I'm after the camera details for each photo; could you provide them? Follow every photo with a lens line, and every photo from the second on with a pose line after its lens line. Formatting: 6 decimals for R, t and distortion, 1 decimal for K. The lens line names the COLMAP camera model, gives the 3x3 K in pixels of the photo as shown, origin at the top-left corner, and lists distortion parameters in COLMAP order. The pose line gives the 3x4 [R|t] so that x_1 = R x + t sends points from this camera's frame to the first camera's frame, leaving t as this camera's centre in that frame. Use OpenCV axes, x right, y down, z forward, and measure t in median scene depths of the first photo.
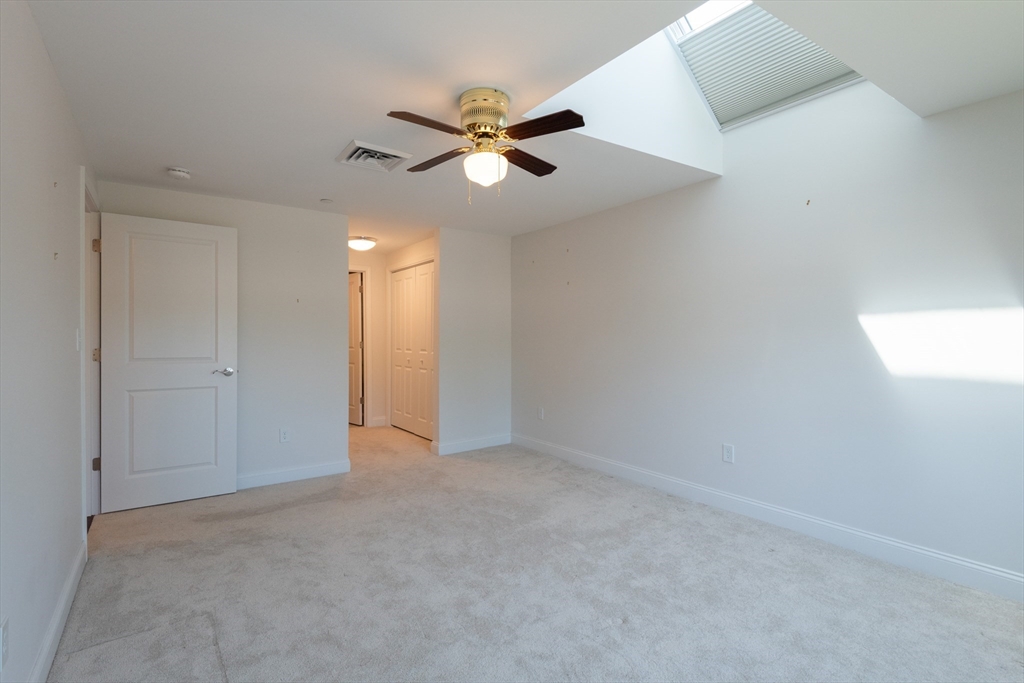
lens RADIAL K [[483.6, 0, 512.2], [0, 483.6, 335.1], [0, 0, 1]] dist [0.038322, -0.024413]
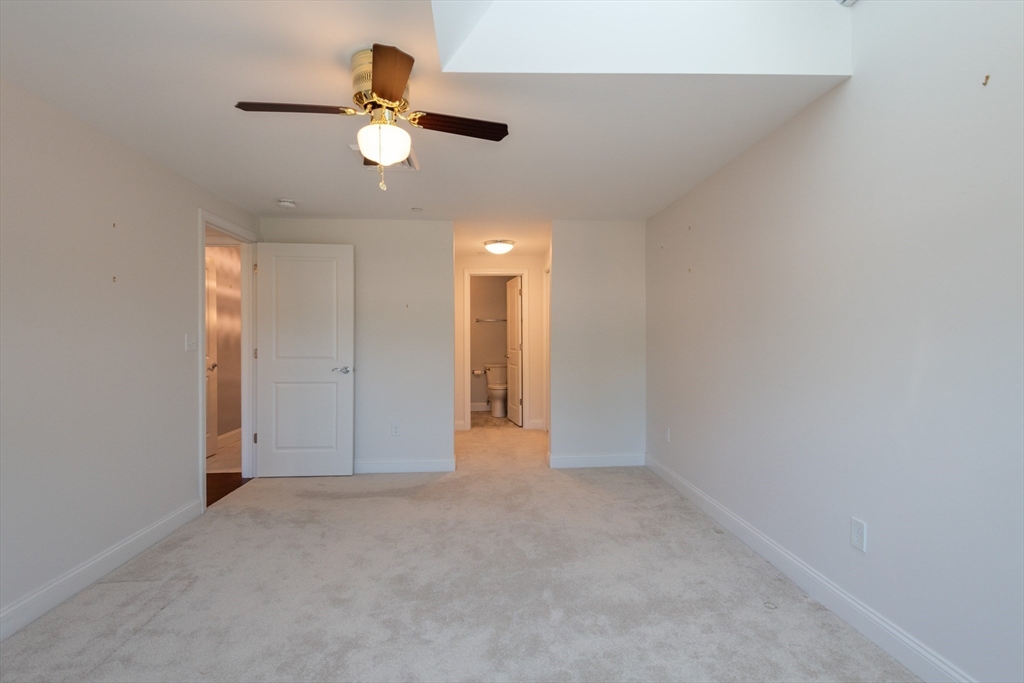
lens RADIAL K [[483.6, 0, 512.2], [0, 483.6, 335.1], [0, 0, 1]] dist [0.038322, -0.024413]
pose [[0.850403, -0.003053, -0.526123, 0.394657], [0.001911, 0.999994, -0.002714, -0.003448], [0.526129, 0.001302, 0.850404, 0.254988]]
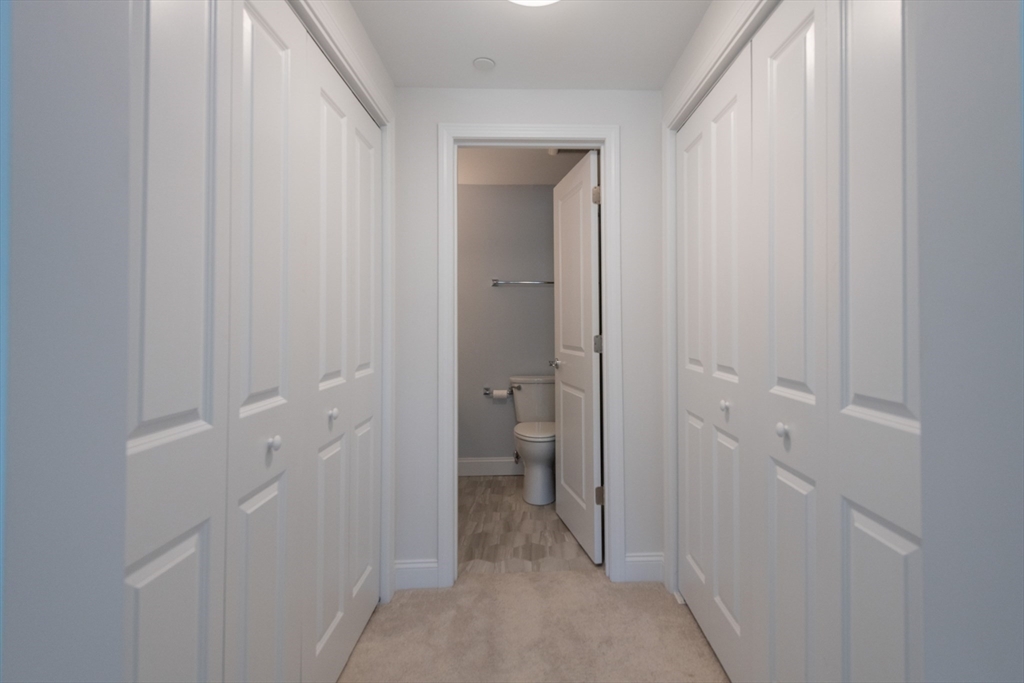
lens RADIAL K [[497.1, 0, 518.0], [0, 497.1, 338.9], [0, 0, 1]] dist [0.085131, -0.047550]
pose [[0.810930, 0.001394, -0.585141, -0.258110], [0.003263, 0.999971, 0.006904, 0.025562], [0.585134, -0.007508, 0.810902, 1.253558]]
